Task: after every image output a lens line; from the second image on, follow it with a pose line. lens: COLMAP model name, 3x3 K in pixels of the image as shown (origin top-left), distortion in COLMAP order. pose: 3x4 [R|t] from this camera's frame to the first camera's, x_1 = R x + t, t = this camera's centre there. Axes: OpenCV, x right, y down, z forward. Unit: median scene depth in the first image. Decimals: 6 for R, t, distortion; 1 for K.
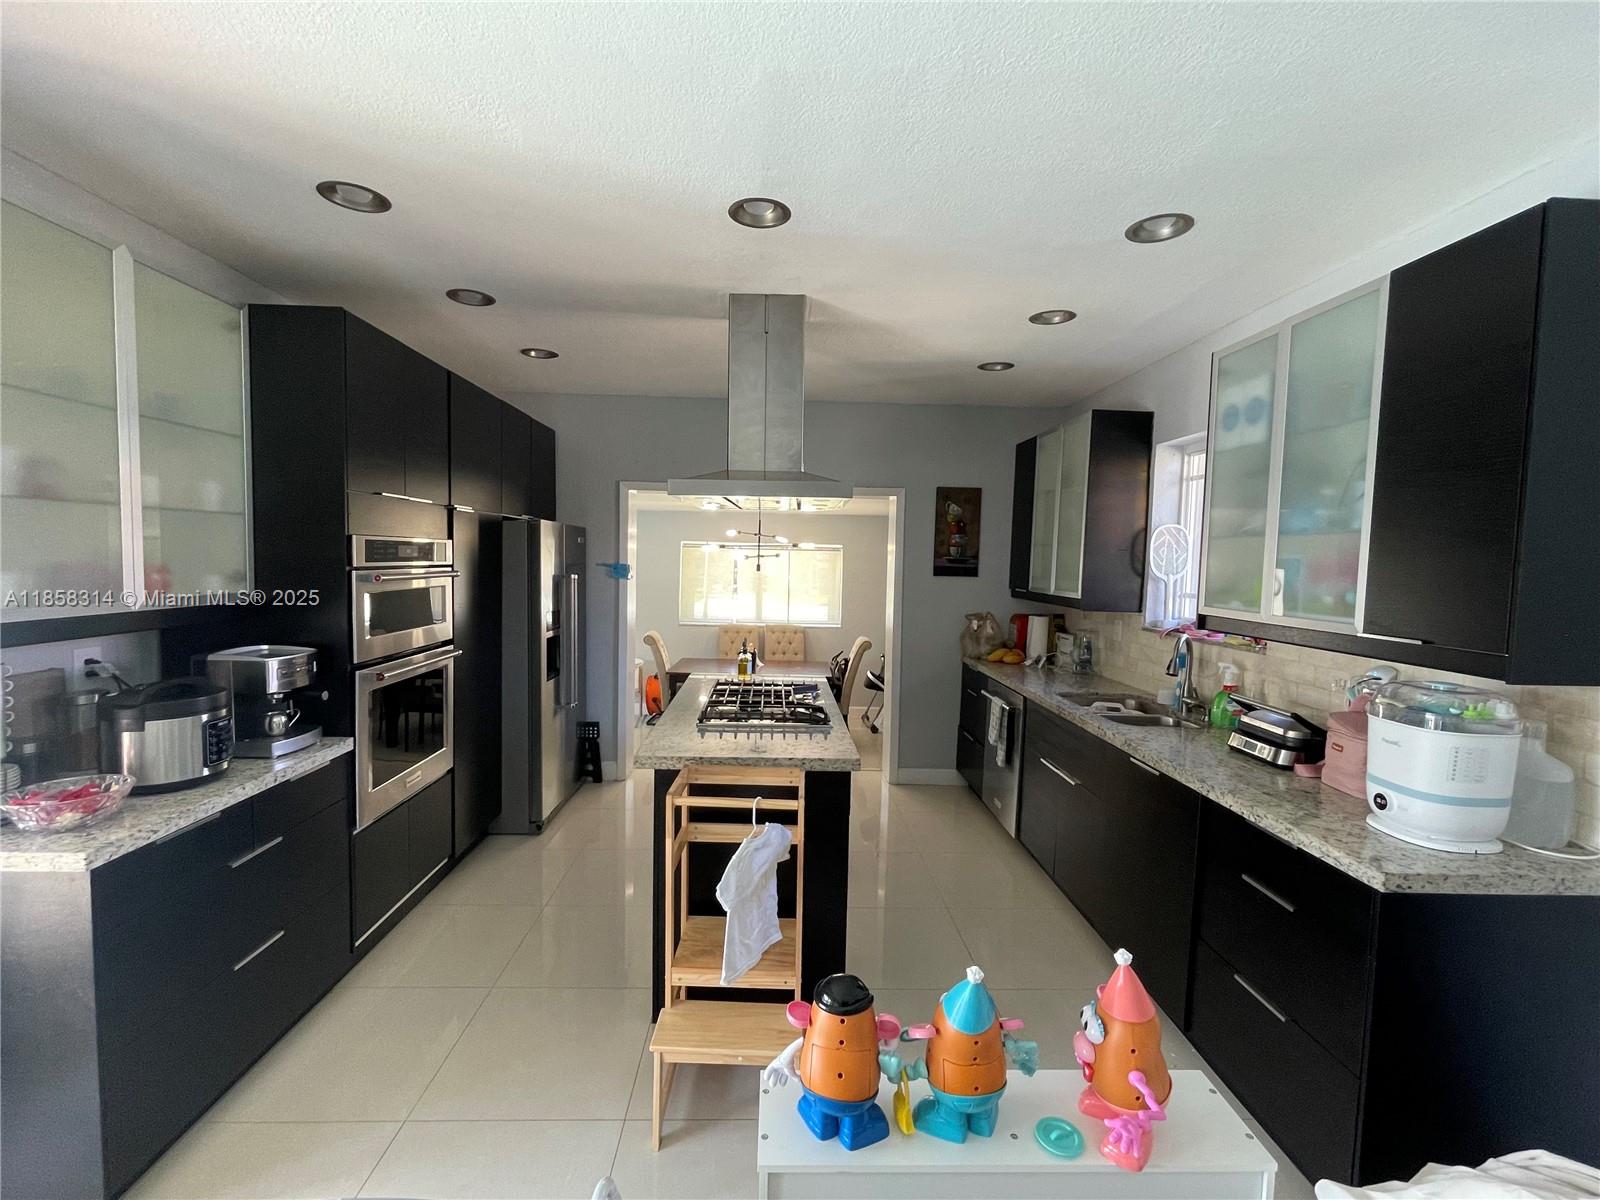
lens RADIAL K [[697.3, 0, 801.4], [0, 697.3, 596.4], [0, 0, 1]] dist [0.016046, -0.000225]
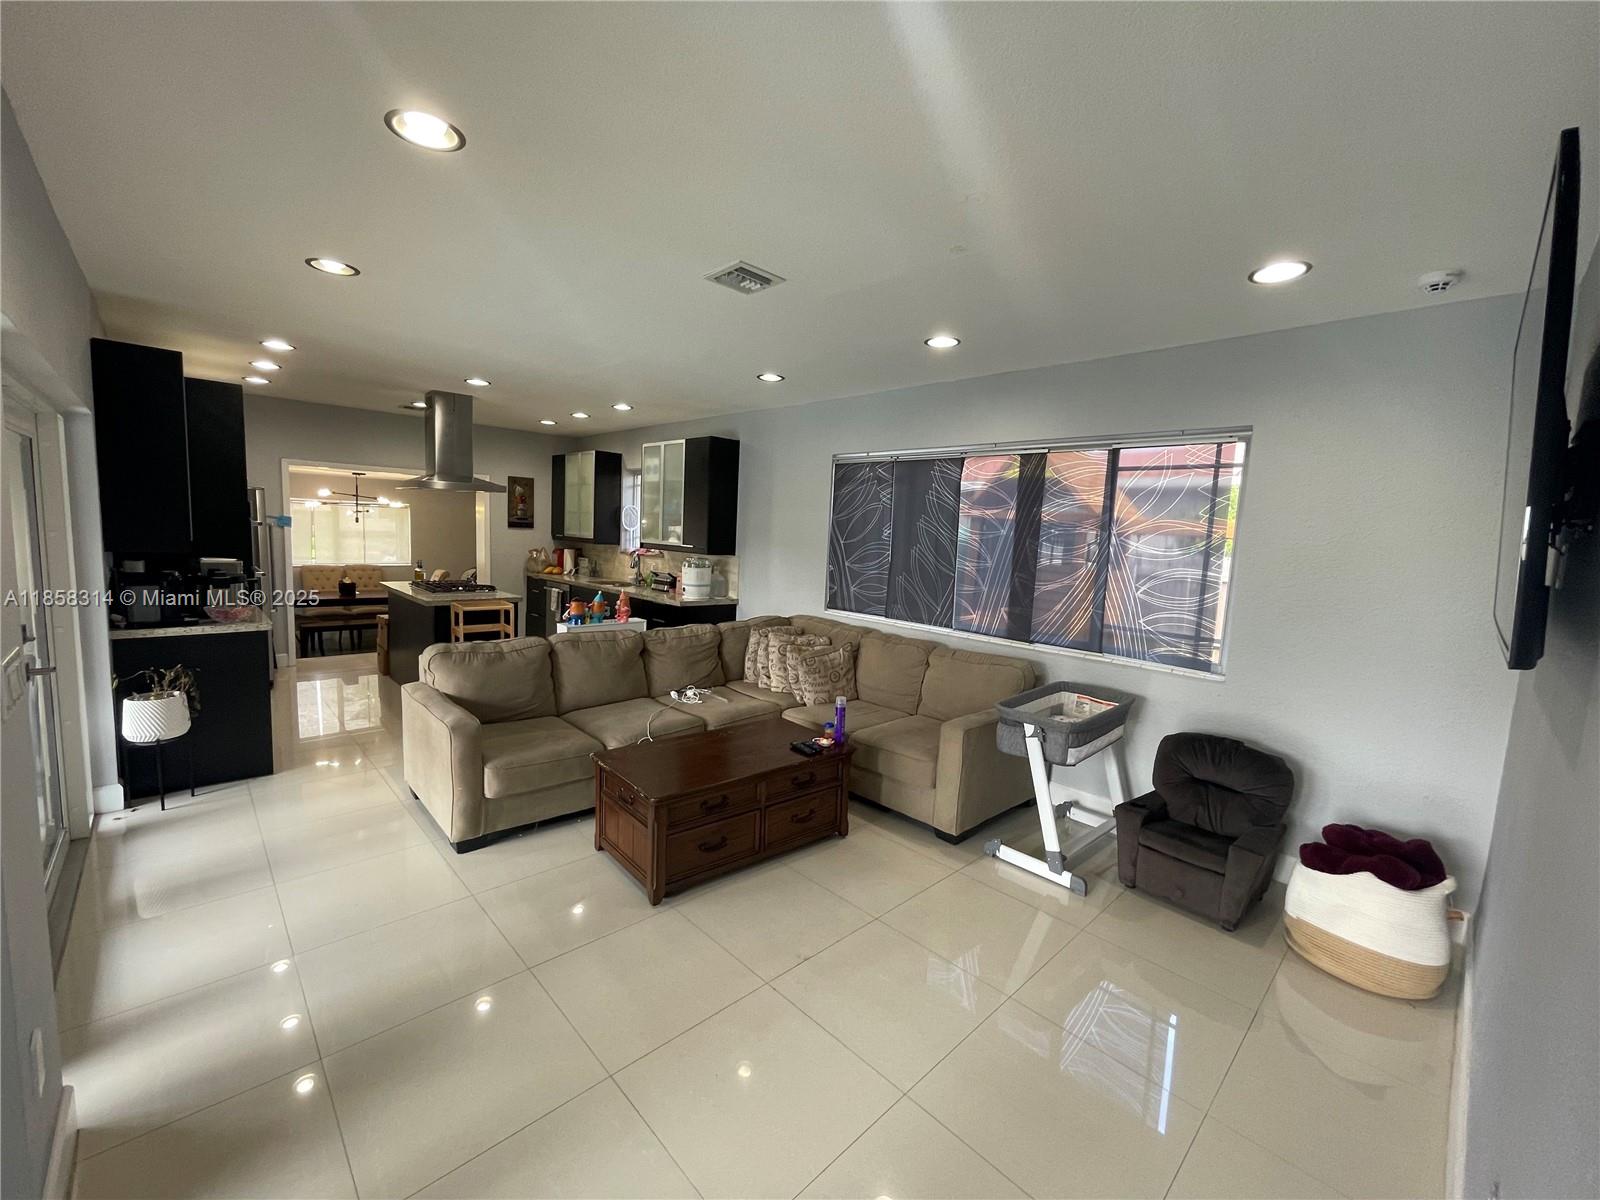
lens RADIAL K [[653.1, 0, 787.1], [0, 653.1, 599.7], [0, 0, 1]] dist [-0.000950, 0.001498]
pose [[0.752753, -0.061006, 0.655470, -0.489456], [0.011035, 0.996726, 0.080095, 0.037498], [-0.658211, -0.053058, 0.750962, -0.927540]]
